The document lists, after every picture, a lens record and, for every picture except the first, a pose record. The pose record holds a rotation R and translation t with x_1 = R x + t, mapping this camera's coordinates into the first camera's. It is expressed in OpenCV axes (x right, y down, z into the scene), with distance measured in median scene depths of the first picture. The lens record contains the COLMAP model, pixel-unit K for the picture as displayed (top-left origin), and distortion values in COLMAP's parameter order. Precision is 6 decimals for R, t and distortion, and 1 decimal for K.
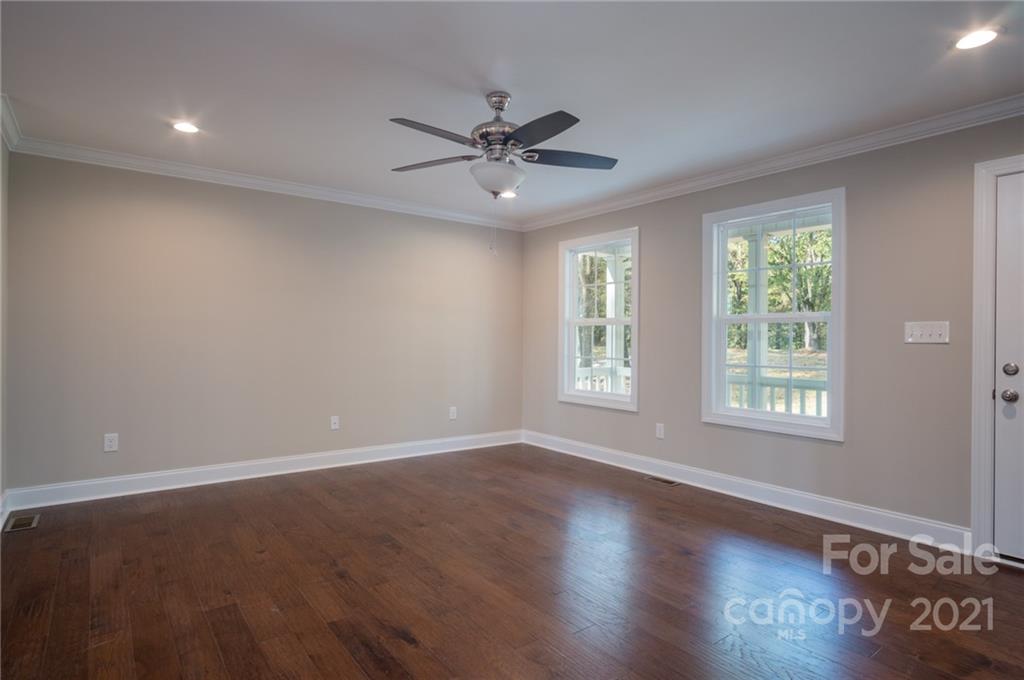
lens RADIAL K [[547.7, 0, 509.0], [0, 547.7, 345.4], [0, 0, 1]] dist [-0.010027, 0.005314]
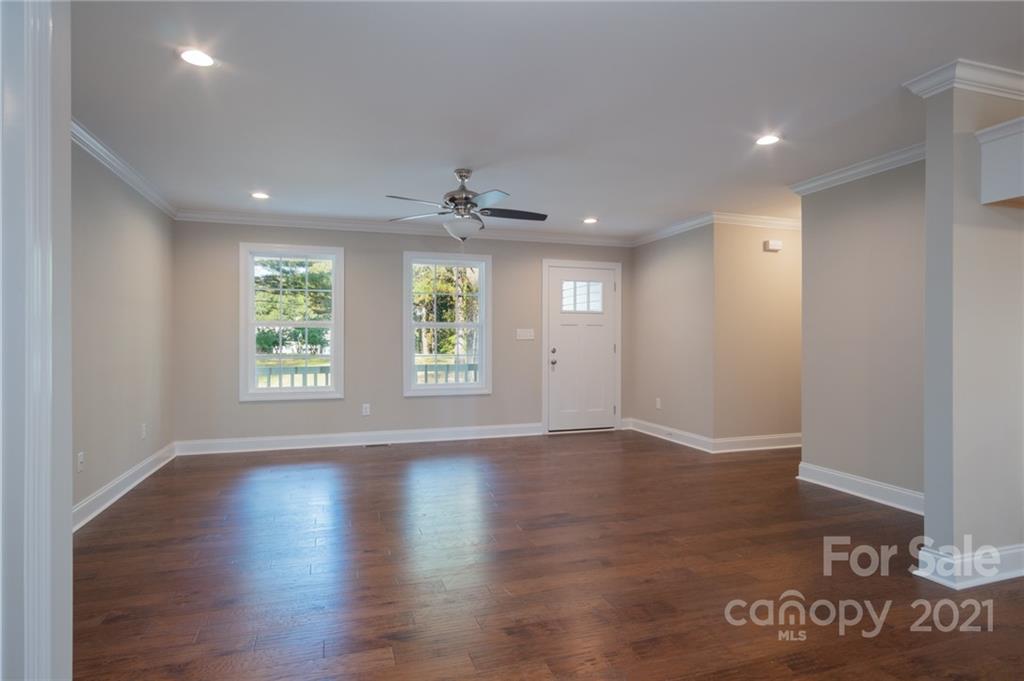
lens RADIAL K [[547.7, 0, 505.0], [0, 547.7, 337.7], [0, 0, 1]] dist [-0.010027, 0.005314]
pose [[0.324346, -0.021283, 0.945699, -0.905161], [0.010670, 0.999766, 0.018840, -0.037952], [-0.945878, 0.003980, 0.324497, 0.288556]]
